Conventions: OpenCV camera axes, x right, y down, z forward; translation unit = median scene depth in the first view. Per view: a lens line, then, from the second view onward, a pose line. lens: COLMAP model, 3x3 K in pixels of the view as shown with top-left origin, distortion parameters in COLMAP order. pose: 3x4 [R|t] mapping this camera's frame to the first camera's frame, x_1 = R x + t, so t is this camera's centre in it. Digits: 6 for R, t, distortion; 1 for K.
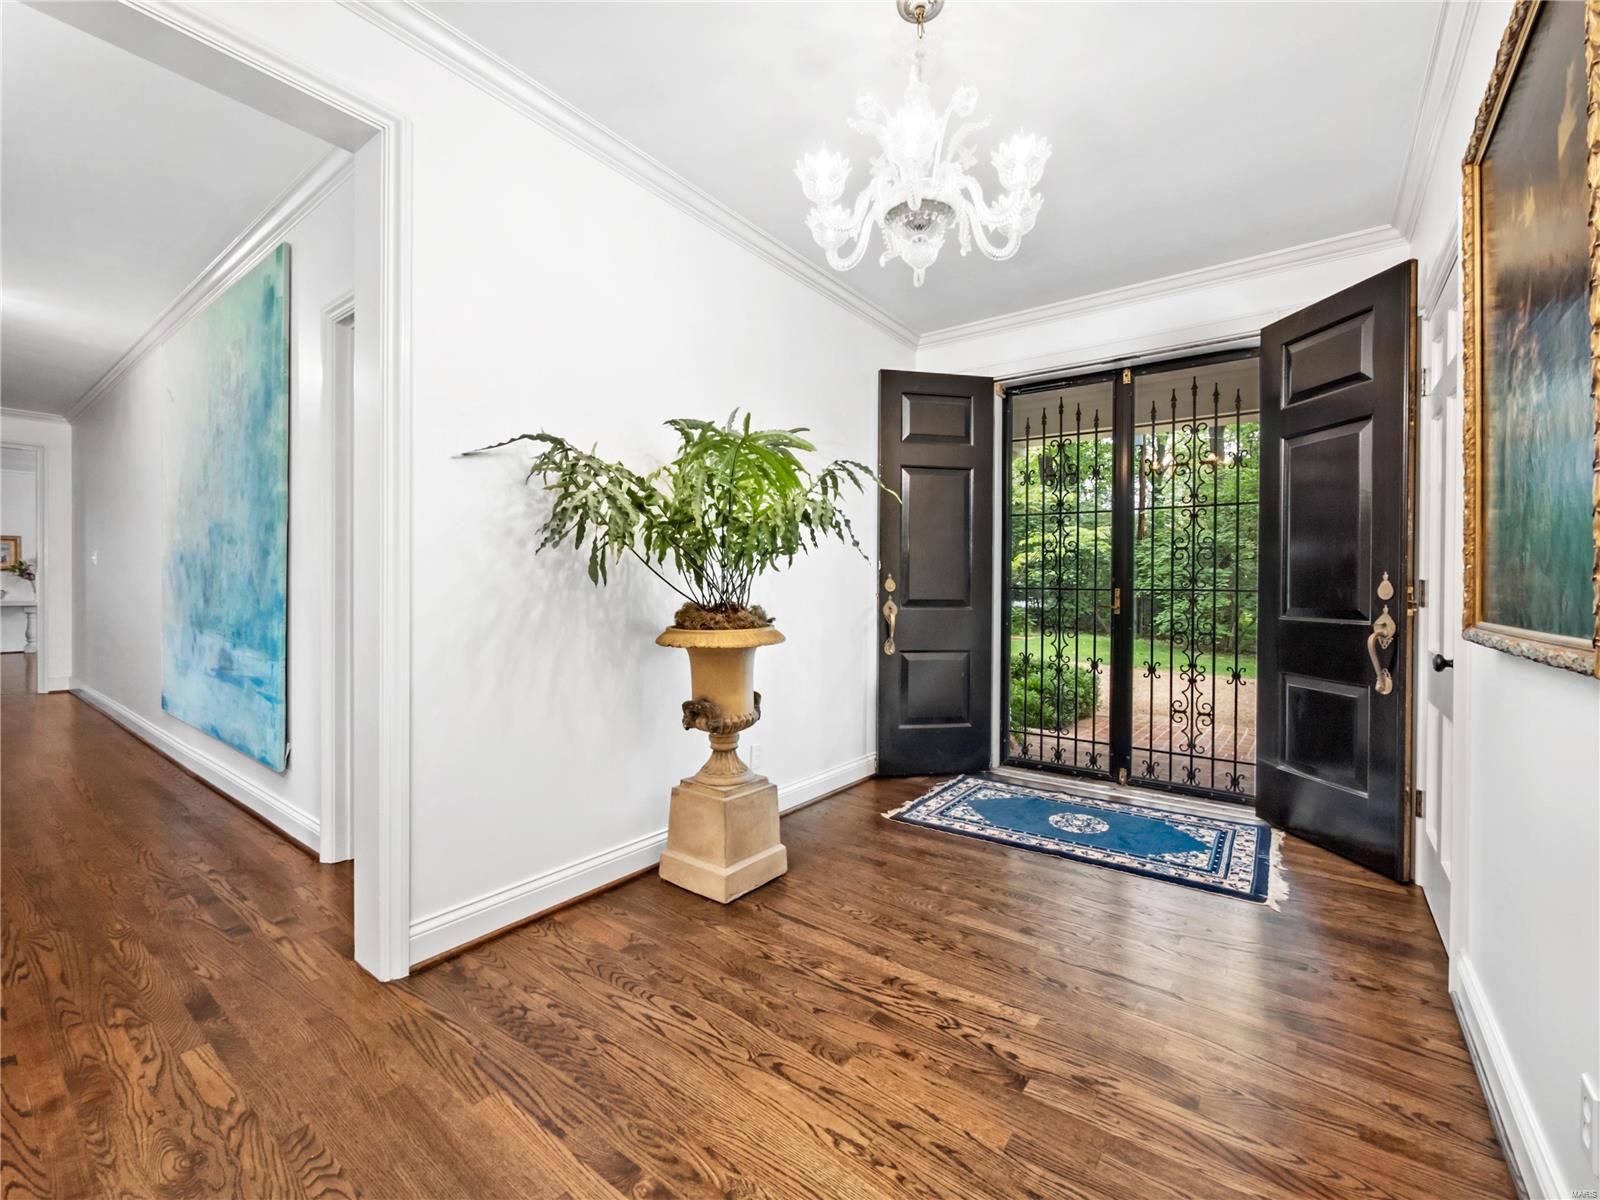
lens RADIAL K [[680.5, 0, 799.8], [0, 680.5, 594.0], [0, 0, 1]] dist [0.001122, -0.000281]
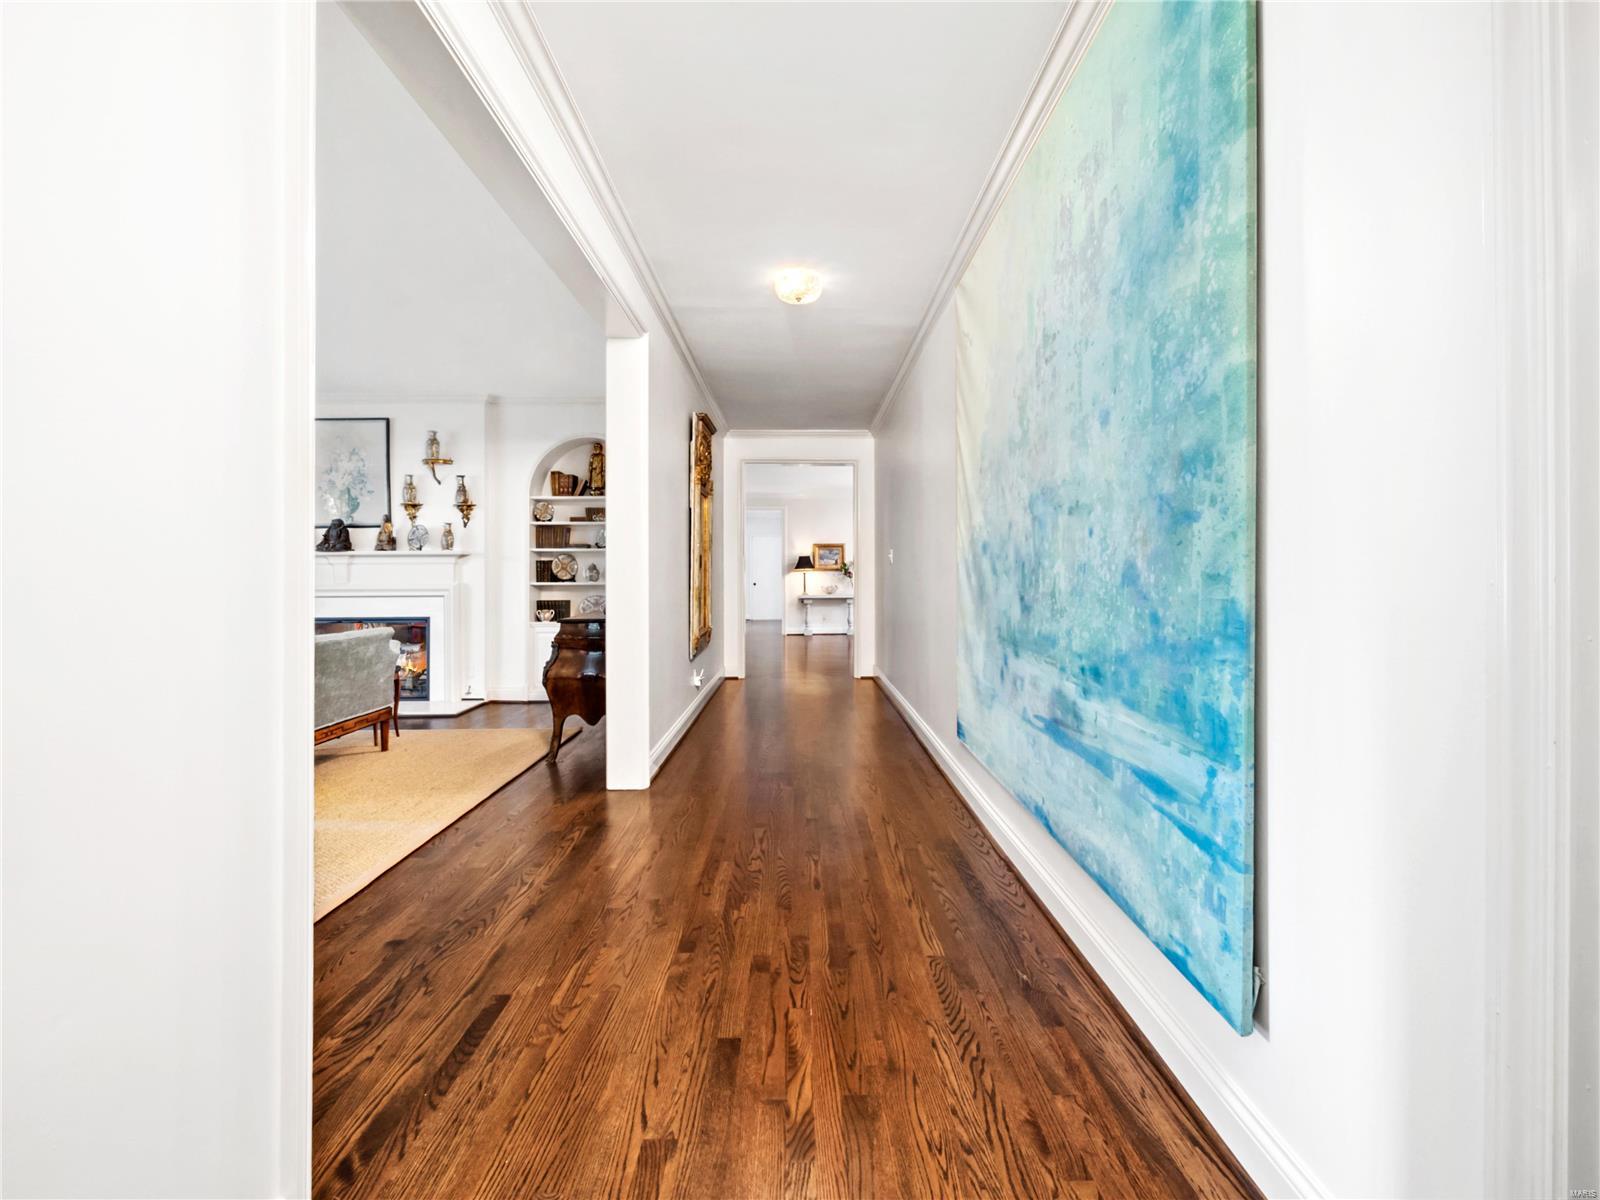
lens RADIAL K [[680.5, 0, 800.7], [0, 680.5, 589.3], [0, 0, 1]] dist [0.001122, -0.000281]
pose [[0.607175, 0.001777, -0.794566, -0.510002], [0.002660, 0.999987, 0.004269, -0.012340], [0.794564, -0.004705, 0.607162, 0.454687]]
